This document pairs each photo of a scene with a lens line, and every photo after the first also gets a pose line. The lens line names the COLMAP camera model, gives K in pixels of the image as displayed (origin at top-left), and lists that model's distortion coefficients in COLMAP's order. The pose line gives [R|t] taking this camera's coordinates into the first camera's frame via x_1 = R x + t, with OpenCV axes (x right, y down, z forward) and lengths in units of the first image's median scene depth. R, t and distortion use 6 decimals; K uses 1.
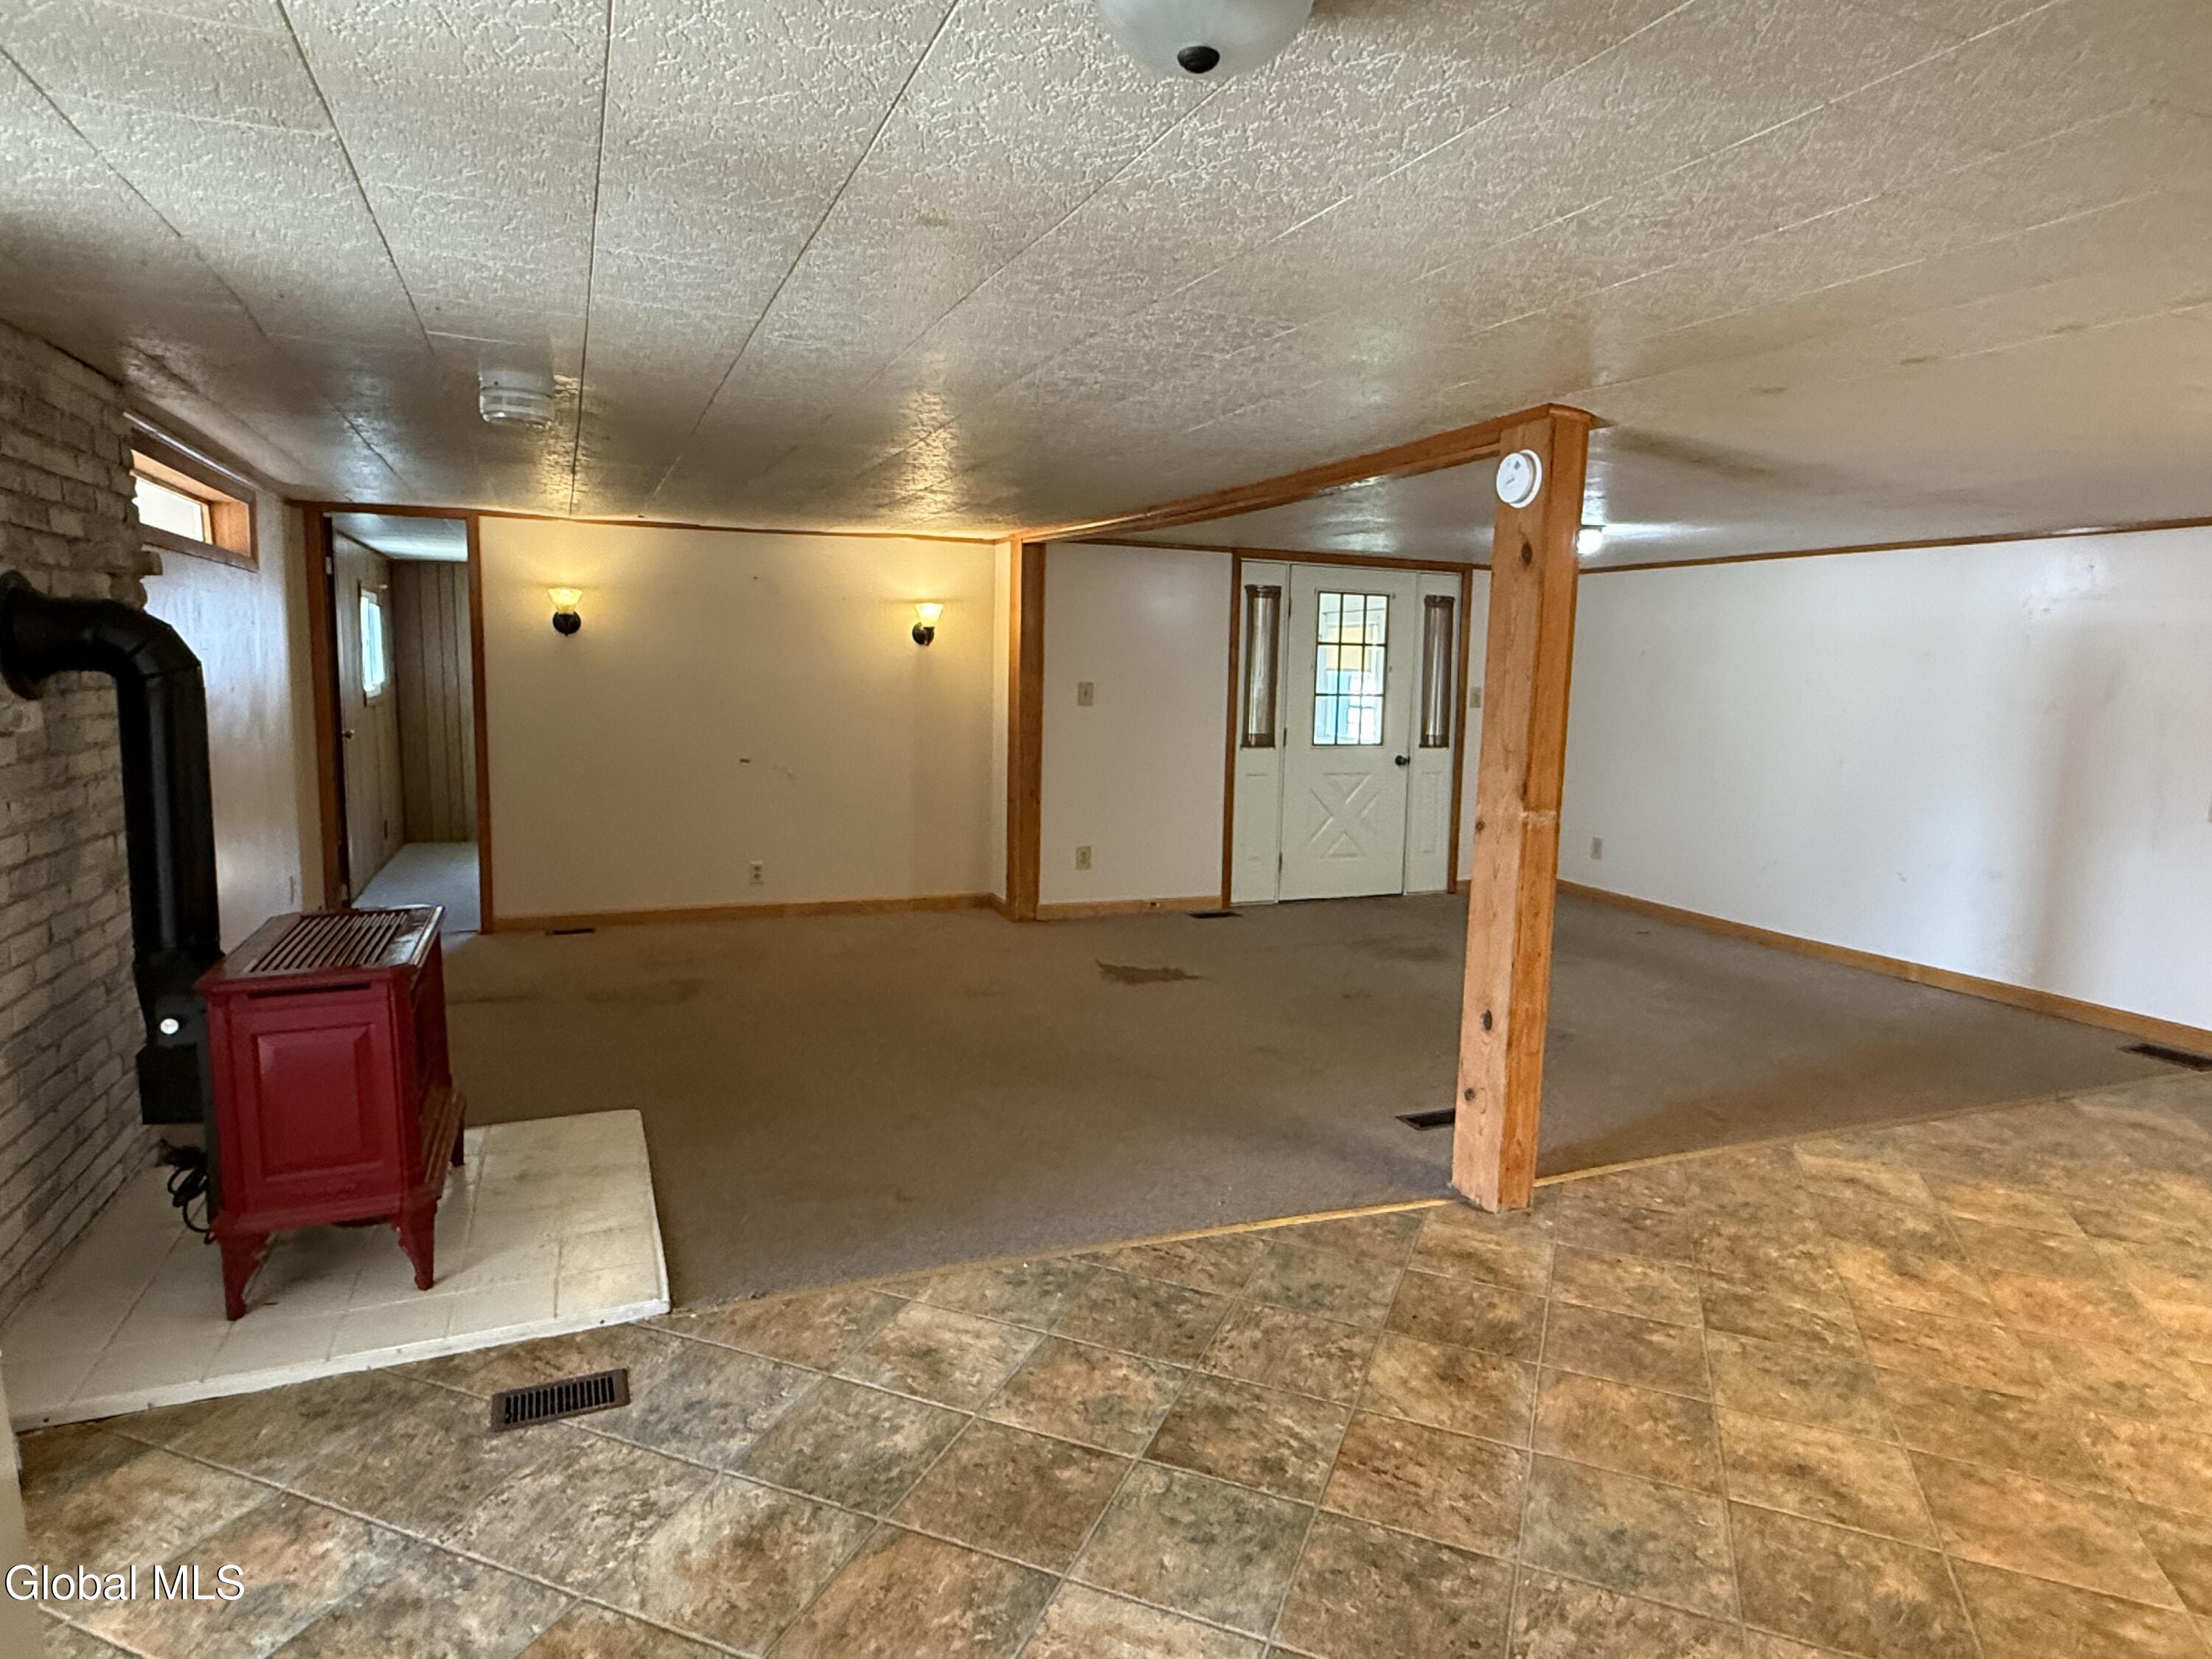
lens RADIAL K [[1290.5, 0, 1094.8], [0, 1290.5, 830.0], [0, 0, 1]] dist [0.018058, 0.000134]
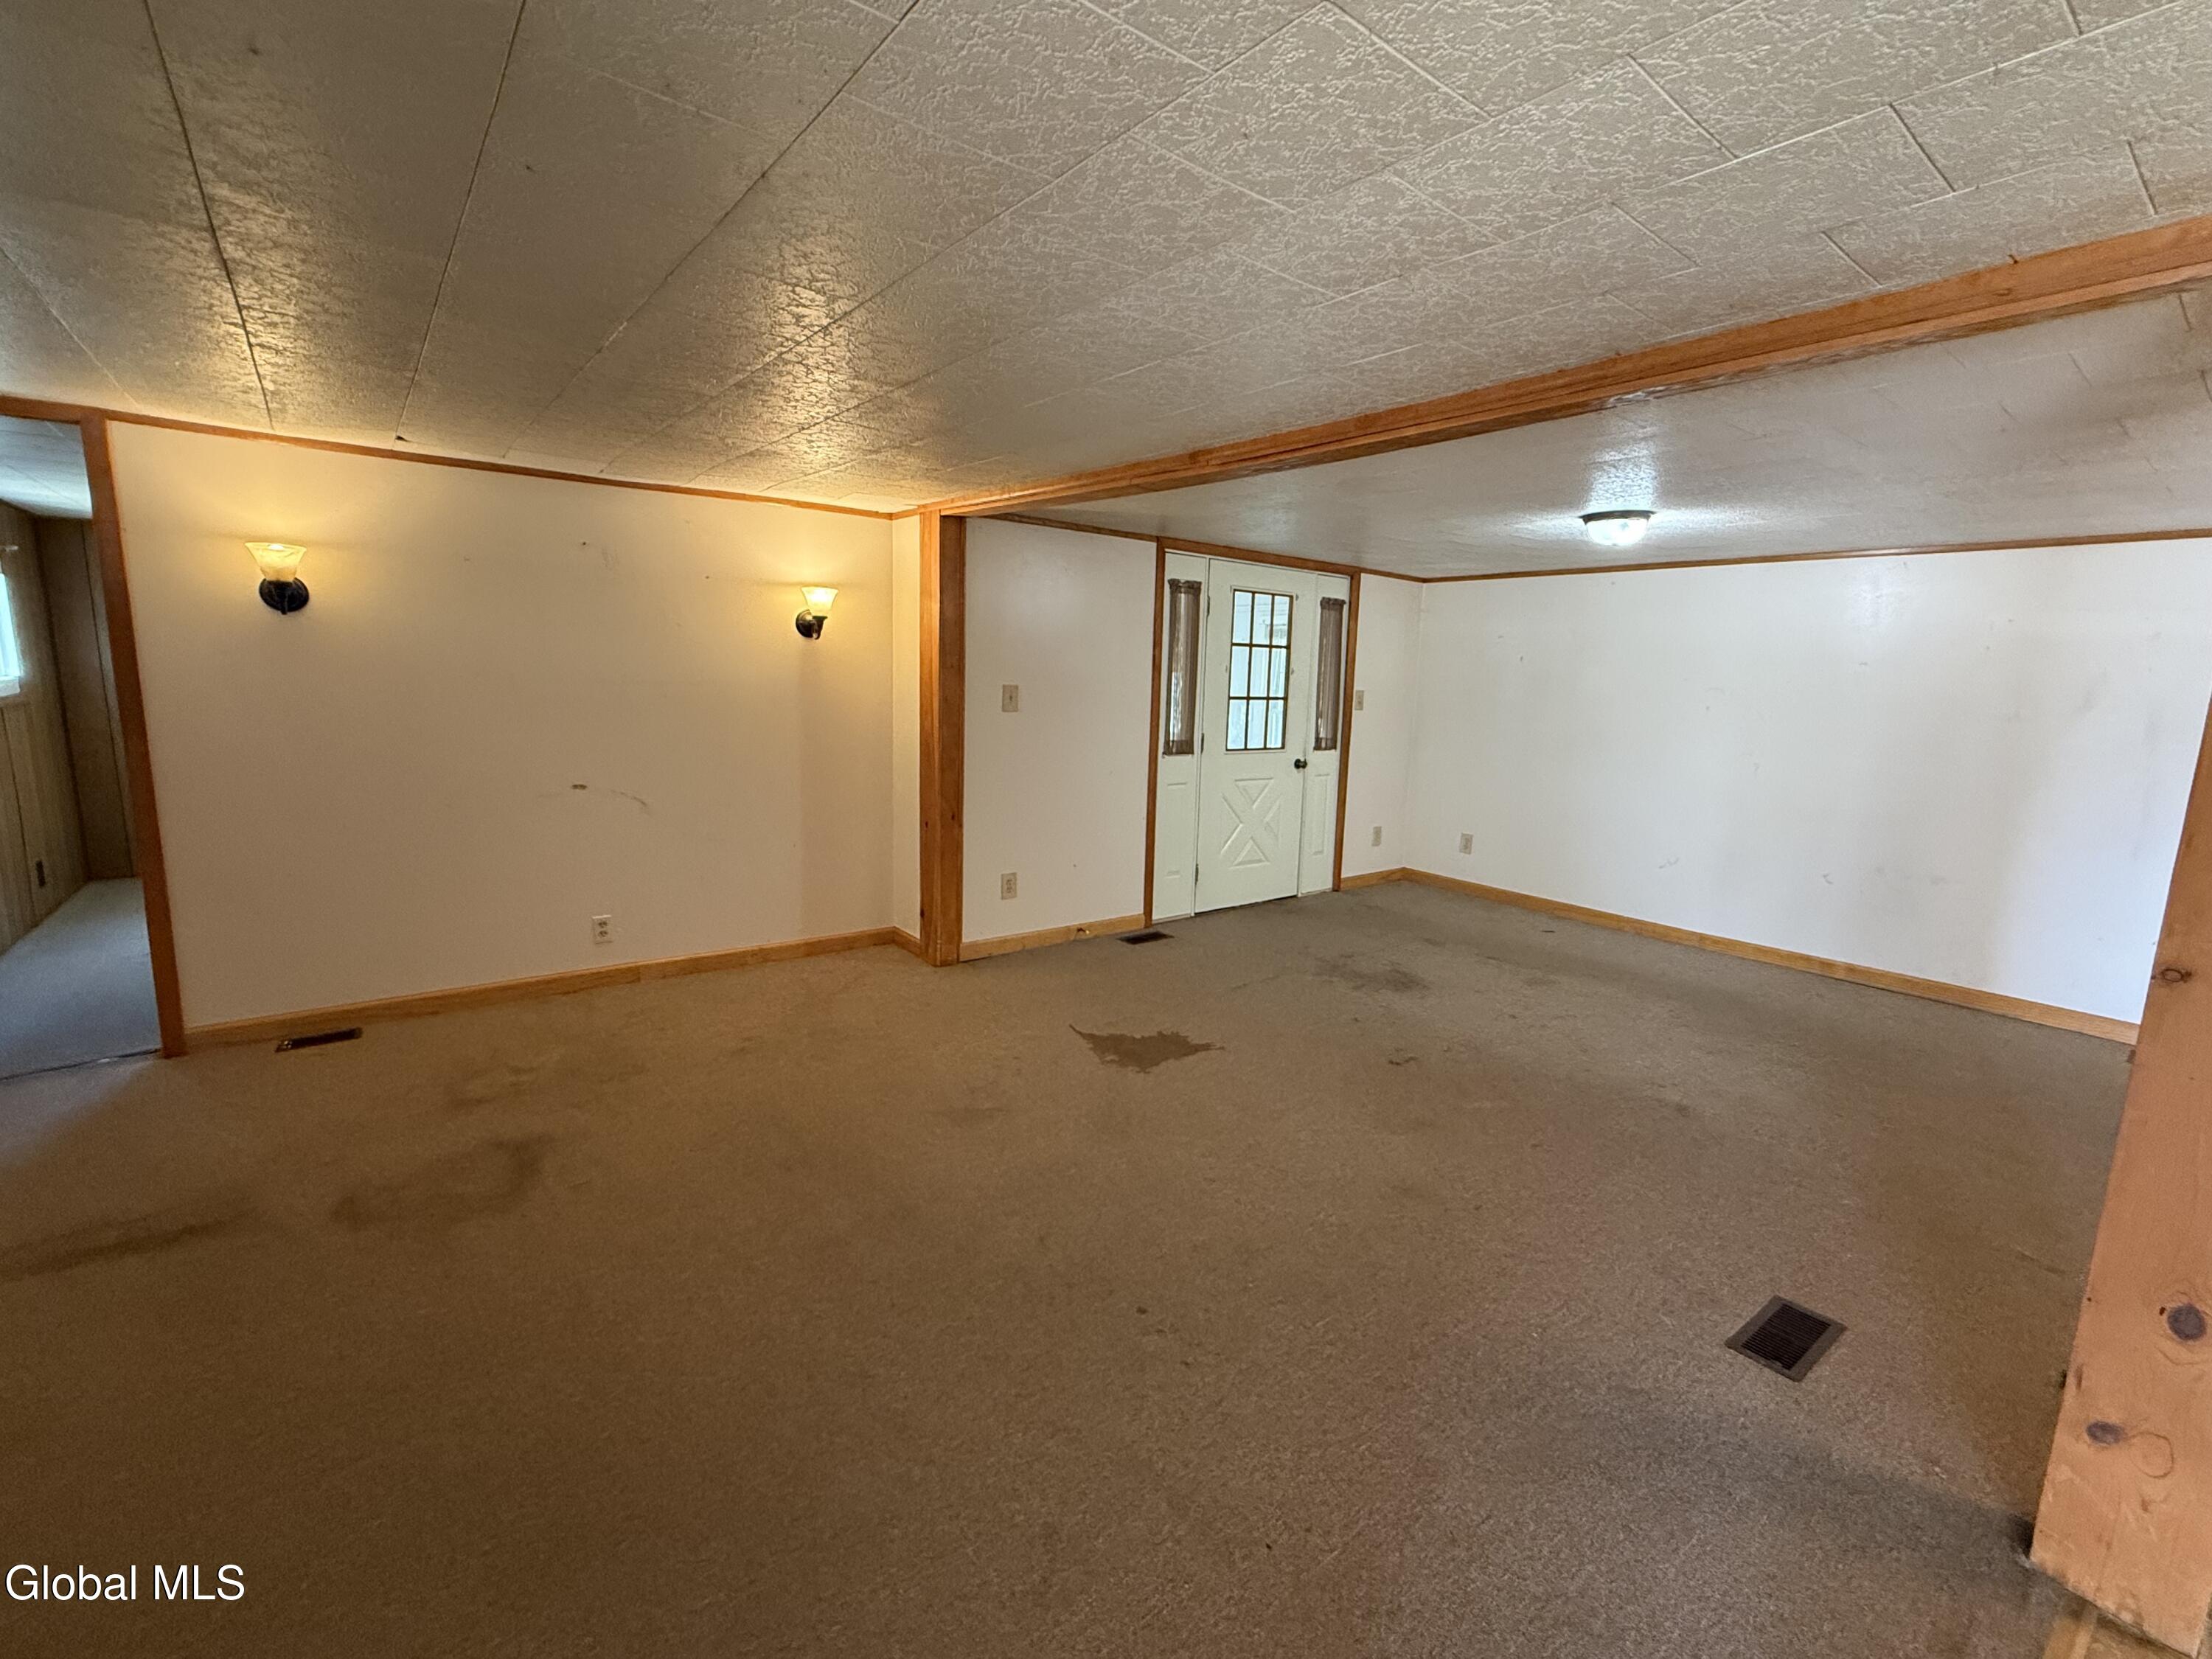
lens RADIAL K [[961.2, 0, 1095.3], [0, 961.2, 828.5], [0, 0, 1]] dist [0.010979, -0.000368]
pose [[0.965327, -0.035132, 0.258668, -0.116081], [0.024364, 0.998703, 0.044716, -0.043798], [-0.259903, -0.036863, 0.964931, 0.344620]]
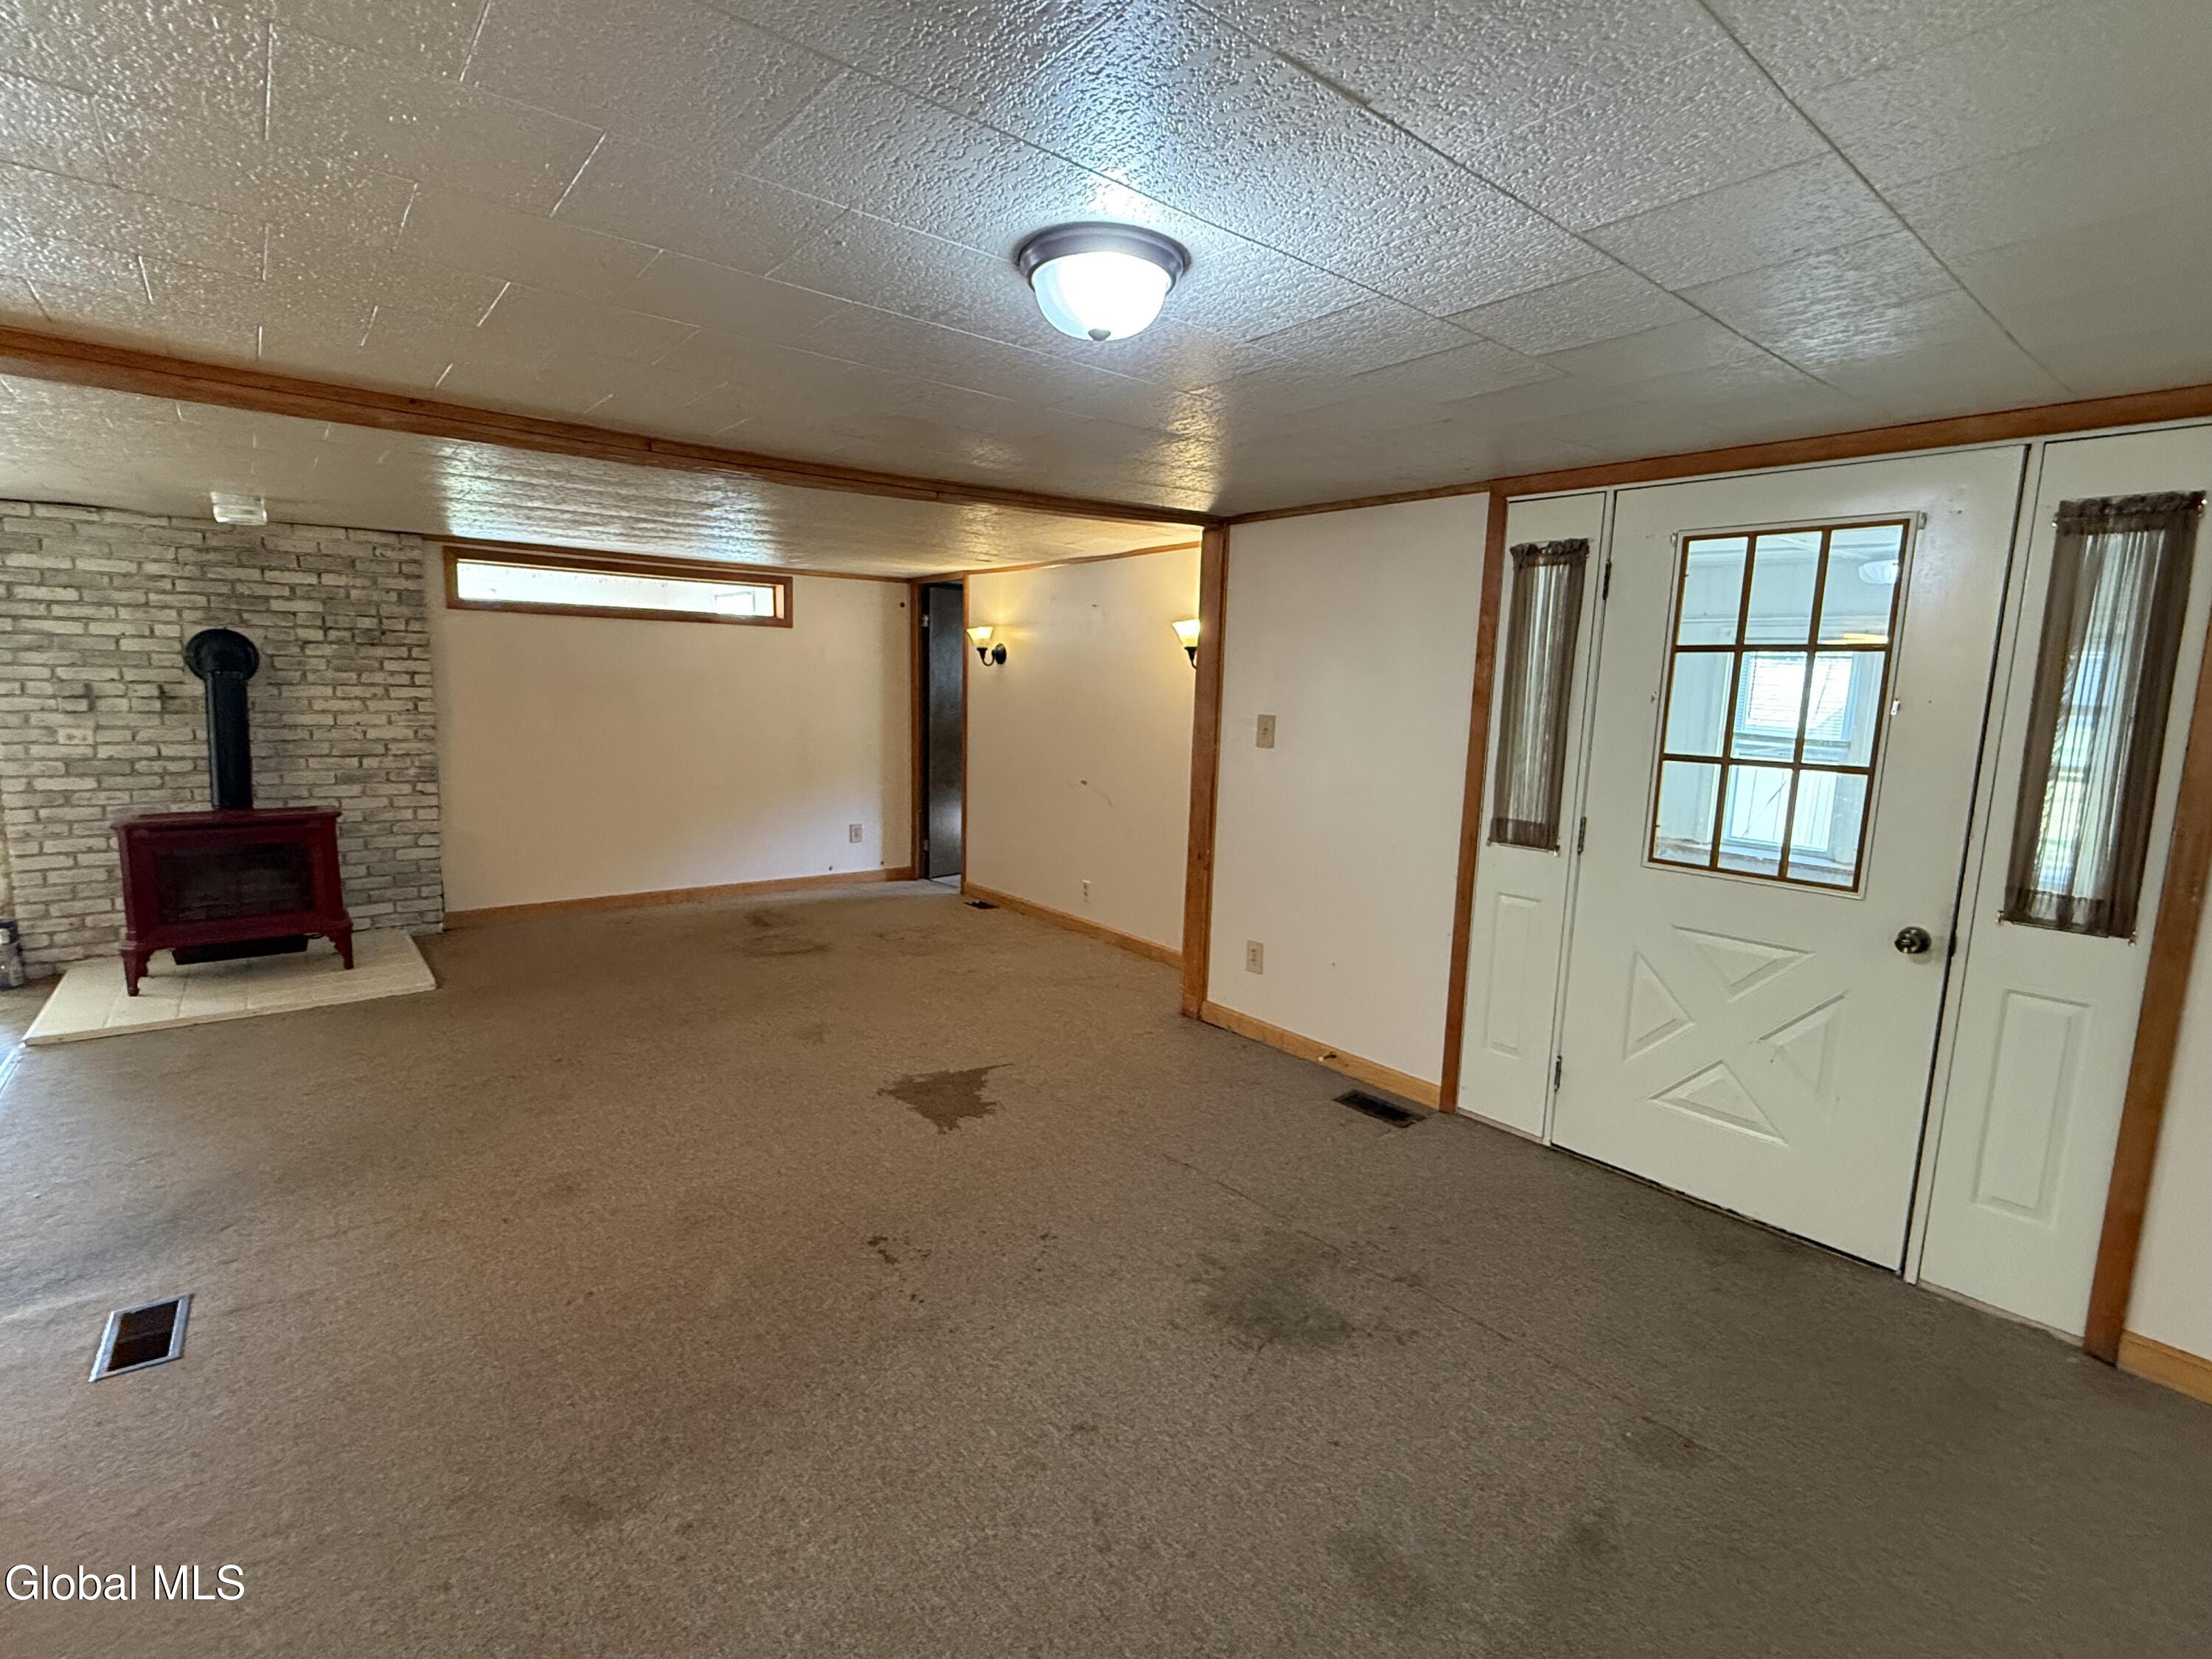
lens RADIAL K [[1018.5, 0, 1100.2], [0, 1018.5, 821.8], [0, 0, 1]] dist [-0.000944, 0.000046]
pose [[0.289059, 0.118255, -0.949979, 0.484561], [-0.144191, 0.986398, 0.078914, -0.083053], [0.946390, 0.114167, 0.302179, 0.714199]]
